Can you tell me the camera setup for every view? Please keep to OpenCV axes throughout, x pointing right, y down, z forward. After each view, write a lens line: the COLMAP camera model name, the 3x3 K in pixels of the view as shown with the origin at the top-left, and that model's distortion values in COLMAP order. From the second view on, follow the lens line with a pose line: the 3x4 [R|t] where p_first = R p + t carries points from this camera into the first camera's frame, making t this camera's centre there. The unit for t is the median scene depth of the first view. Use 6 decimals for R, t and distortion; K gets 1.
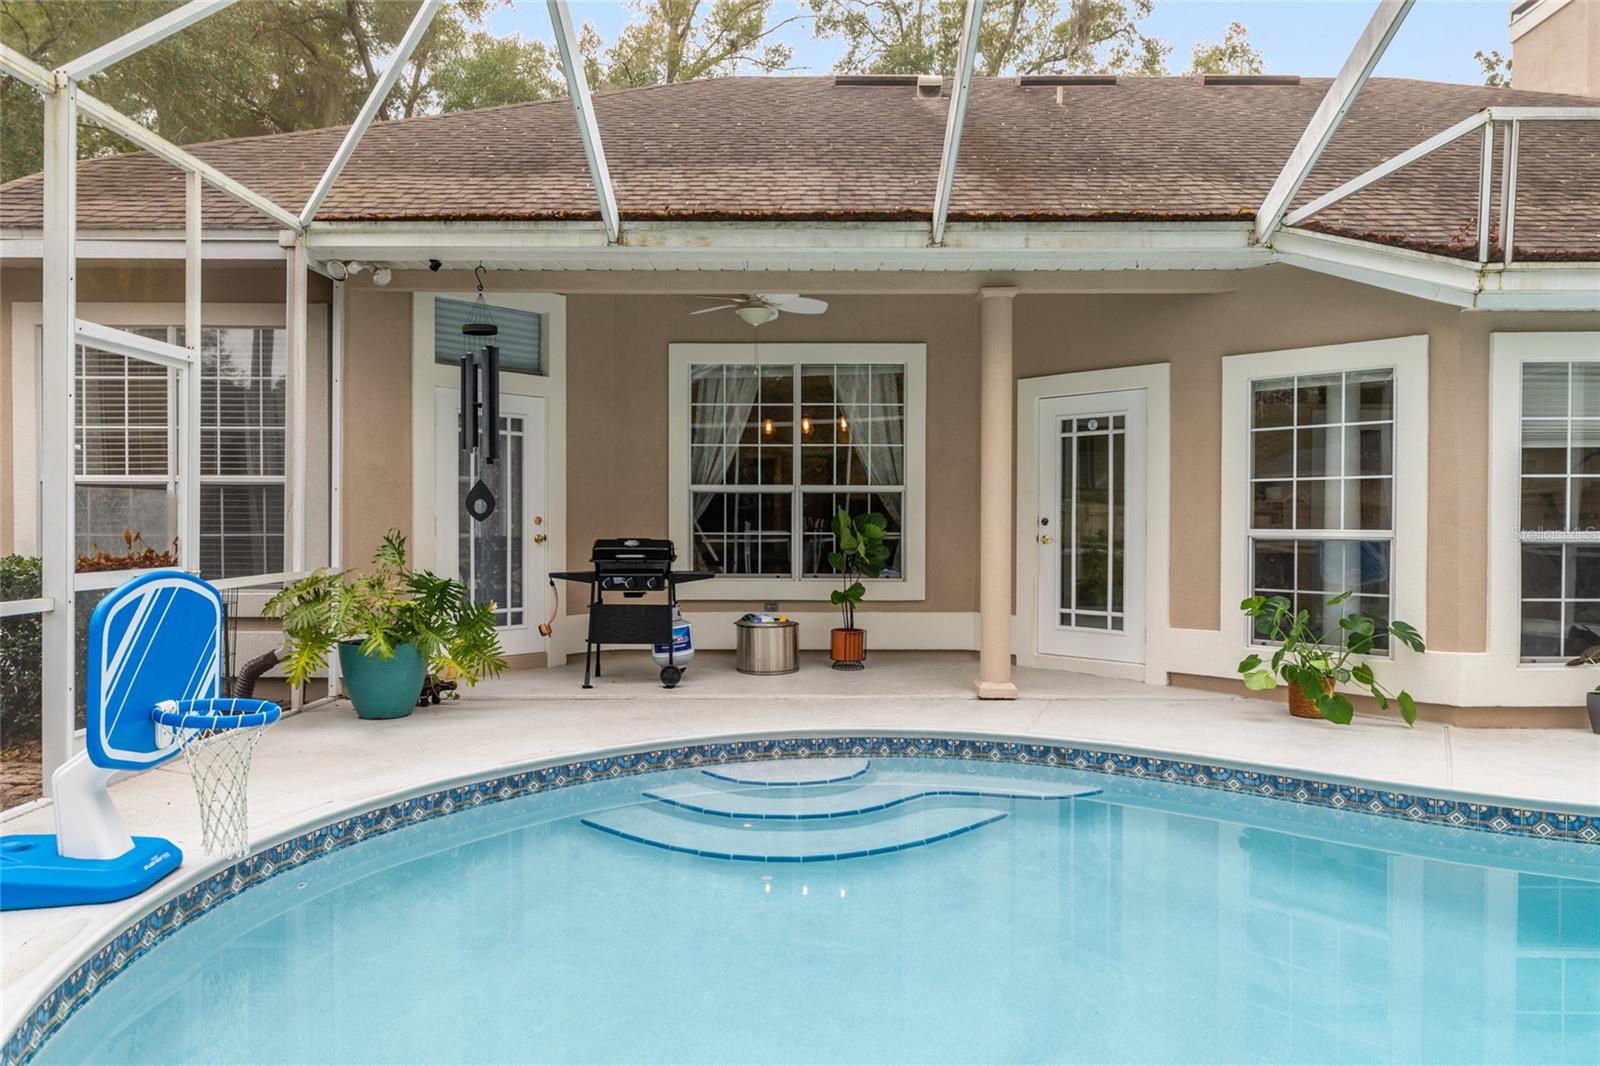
lens RADIAL K [[1010.2, 0, 796.3], [0, 1010.2, 529.7], [0, 0, 1]] dist [0.000243, 0.000995]
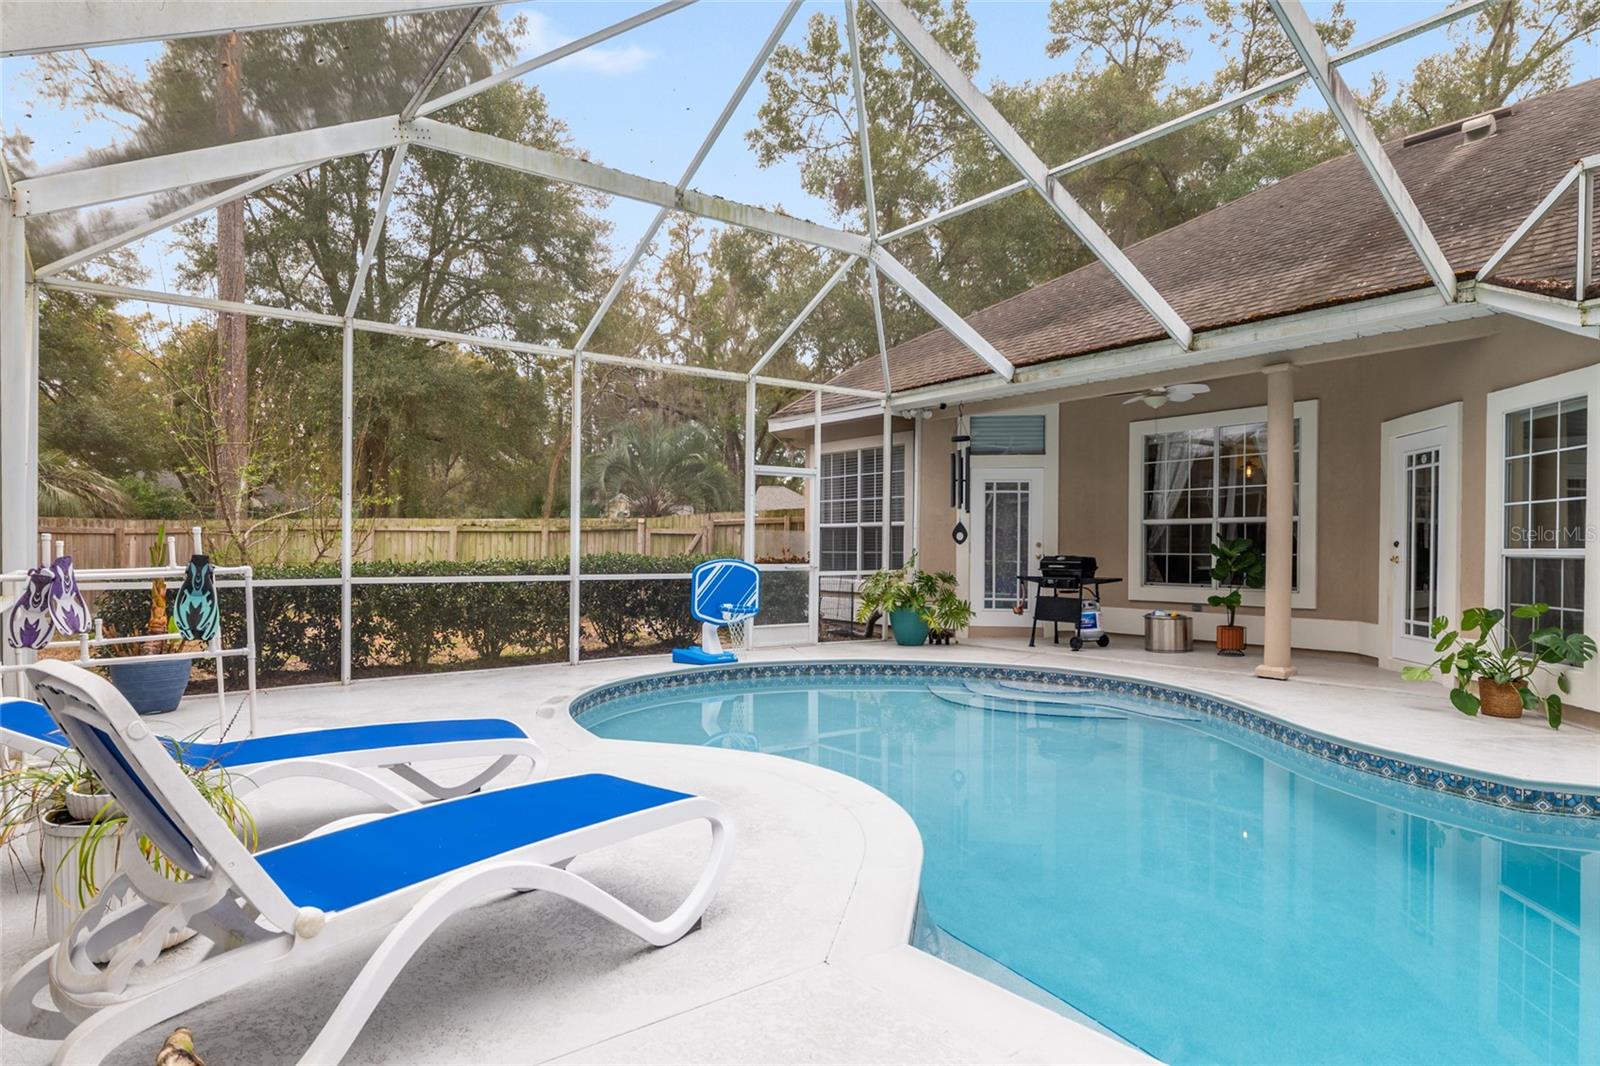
lens RADIAL K [[923.6, 0, 798.1], [0, 923.6, 555.8], [0, 0, 1]] dist [0.007705, -0.003234]
pose [[0.606552, 0.004928, -0.795028, 0.788511], [-0.009981, 0.999949, -0.001417, 0.016156], [0.794981, 0.008794, 0.606570, -0.222403]]
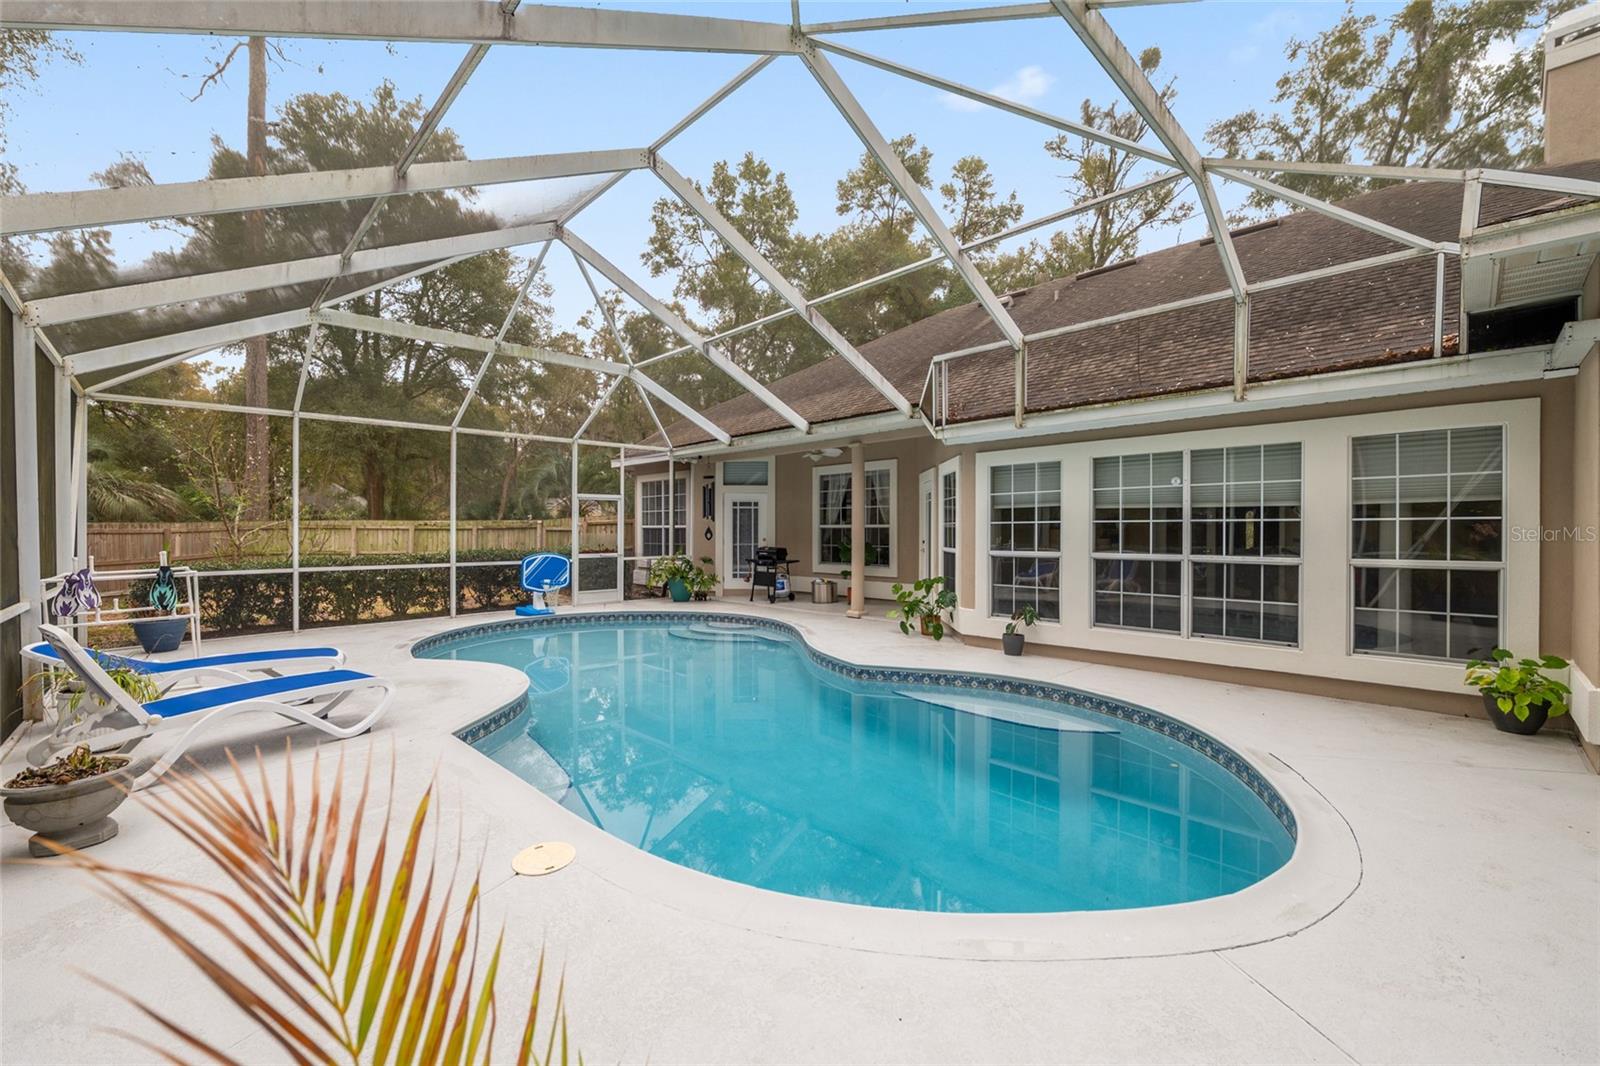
lens RADIAL K [[653.8, 0, 798.5], [0, 653.8, 534.5], [0, 0, 1]] dist [-0.009813, 0.000259]
pose [[0.696883, 0.000916, -0.717184, 1.216818], [-0.003181, 0.999993, -0.001814, -0.022919], [0.717178, 0.003546, 0.696881, -0.160904]]
